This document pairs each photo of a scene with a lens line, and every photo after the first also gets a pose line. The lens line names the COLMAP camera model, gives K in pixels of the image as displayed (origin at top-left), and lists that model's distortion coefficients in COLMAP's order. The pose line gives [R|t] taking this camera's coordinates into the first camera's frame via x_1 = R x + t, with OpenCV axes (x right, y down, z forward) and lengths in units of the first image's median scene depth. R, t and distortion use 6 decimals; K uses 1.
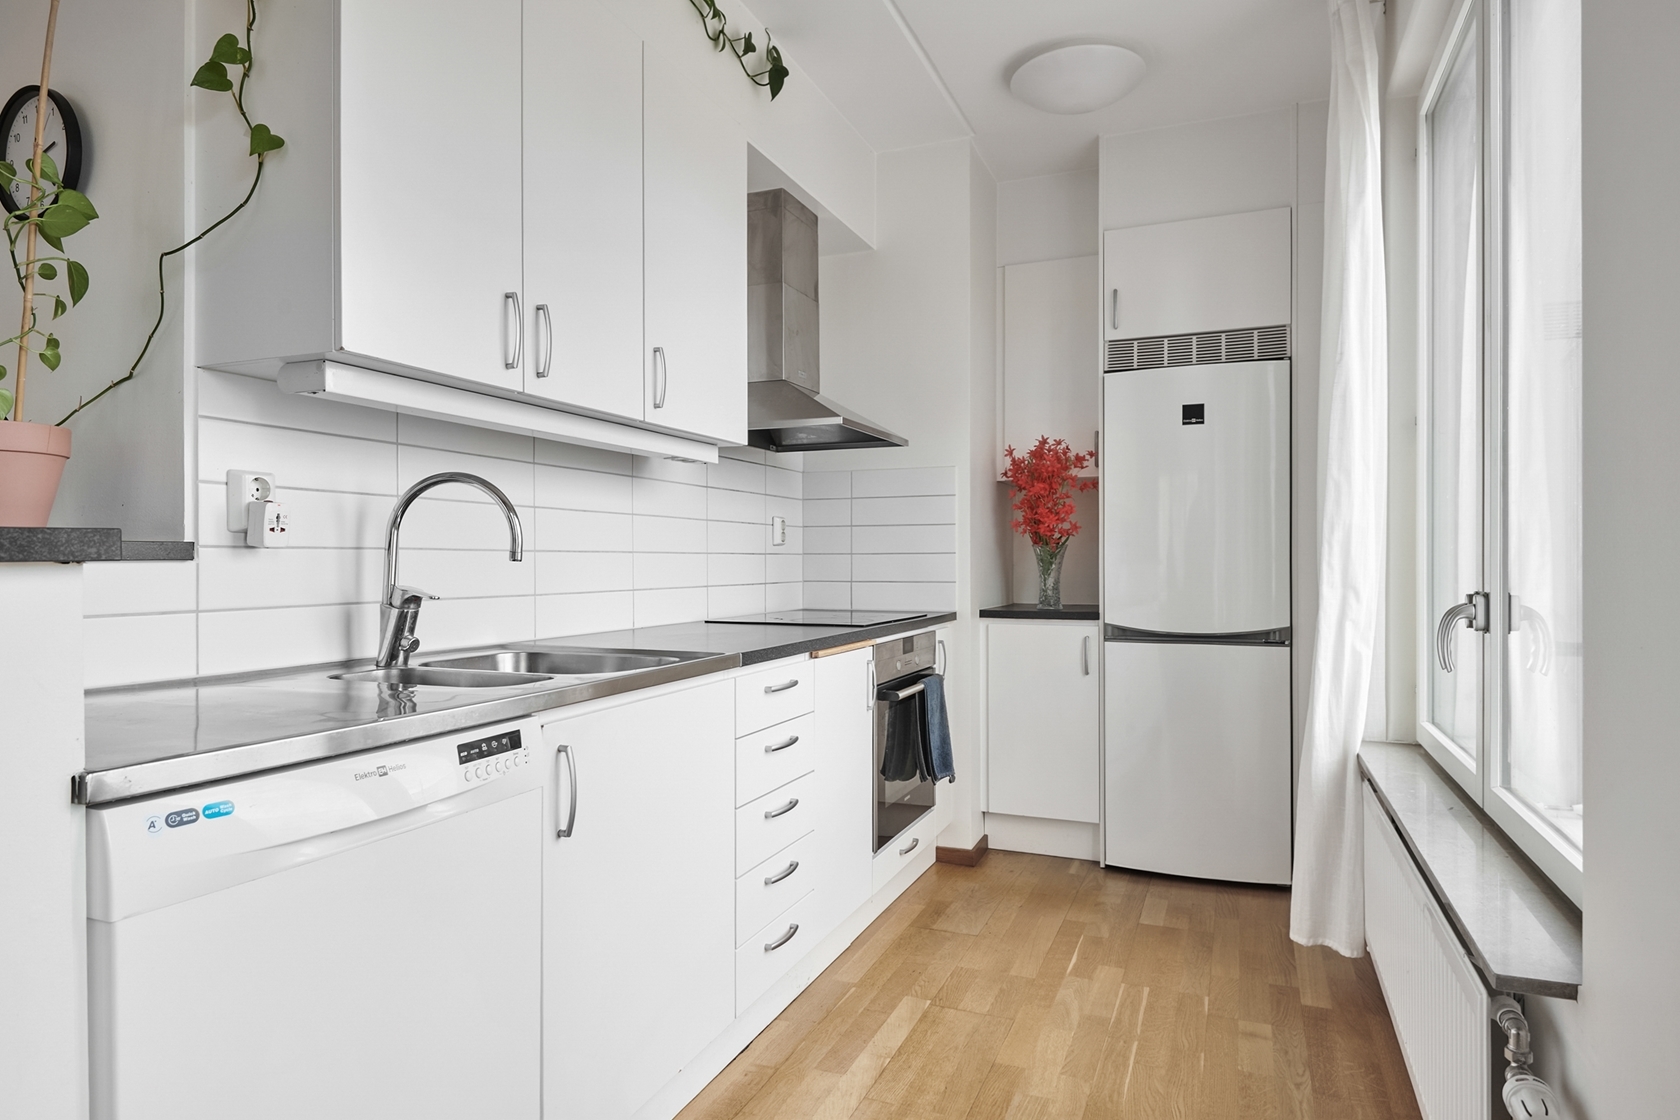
lens RADIAL K [[961.1, 0, 838.6], [0, 961.1, 560.7], [0, 0, 1]] dist [0.033546, -0.031515]
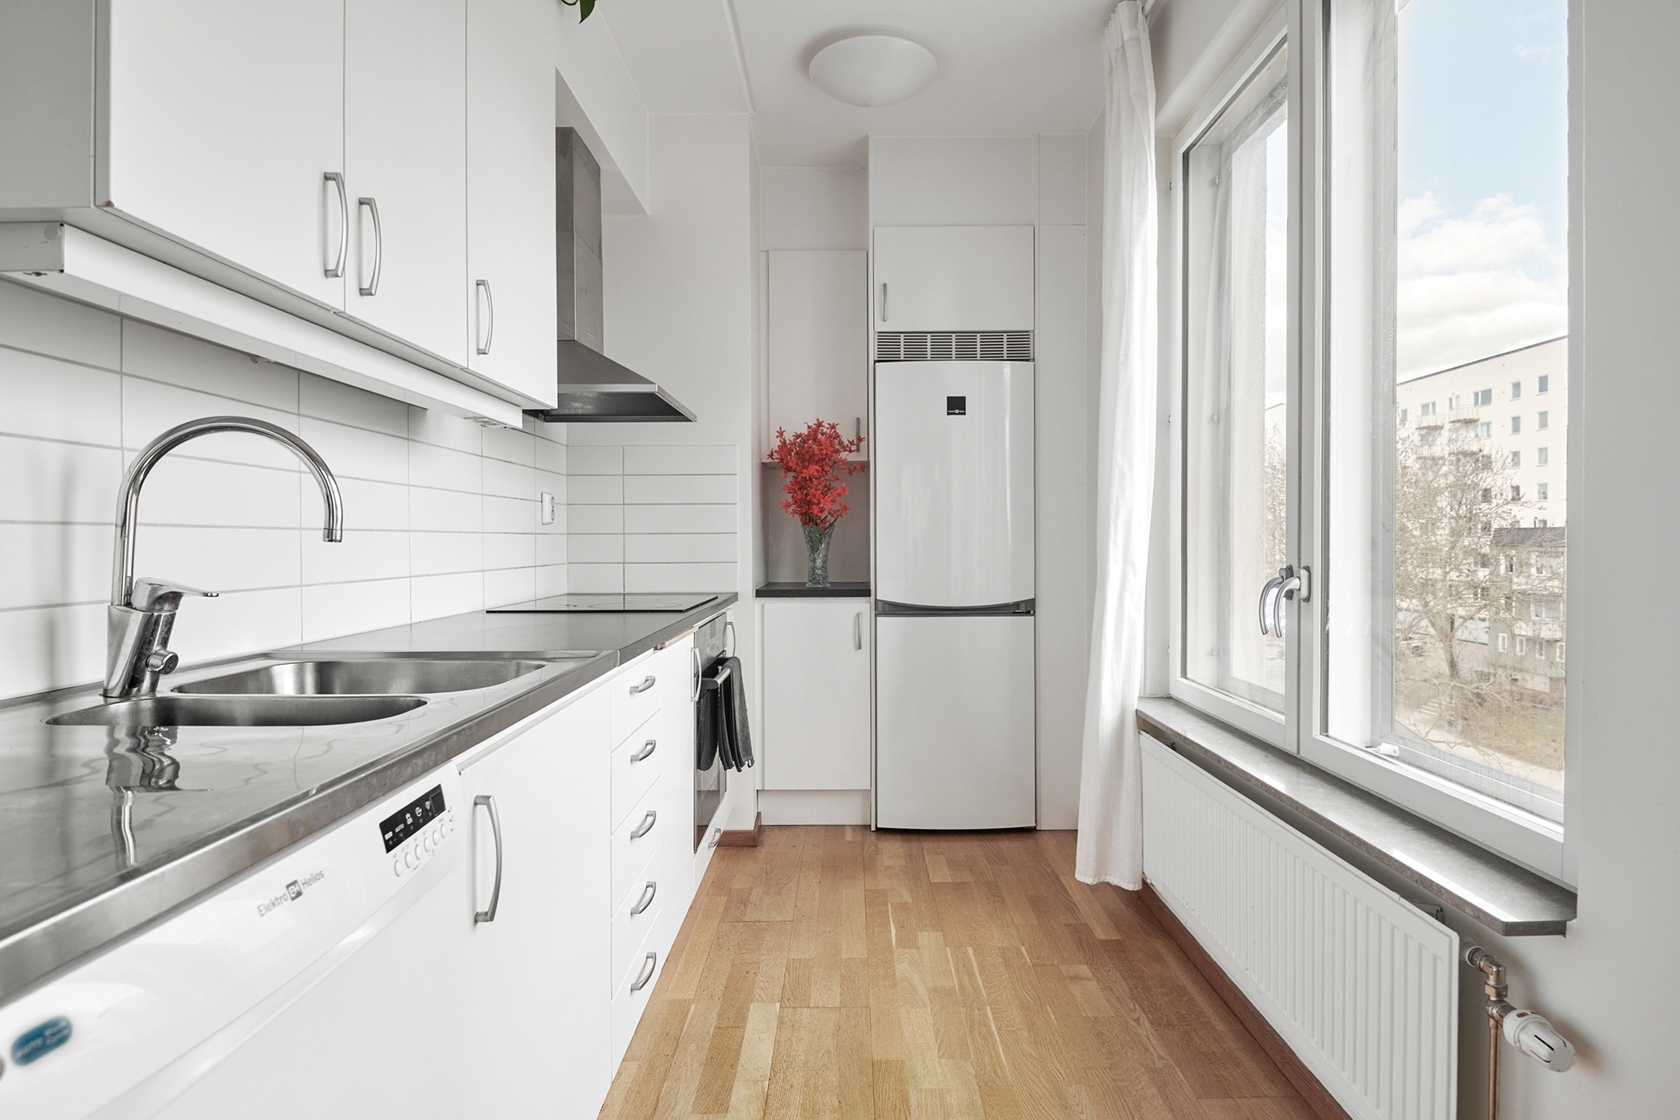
lens RADIAL K [[879.8, 0, 840.8], [0, 879.8, 546.7], [0, 0, 1]] dist [0.027866, -0.032615]
pose [[0.927119, -0.005313, 0.374729, -0.157052], [0.003014, 0.999973, 0.006720, 0.000614], [-0.374754, -0.005101, 0.927110, 0.158180]]
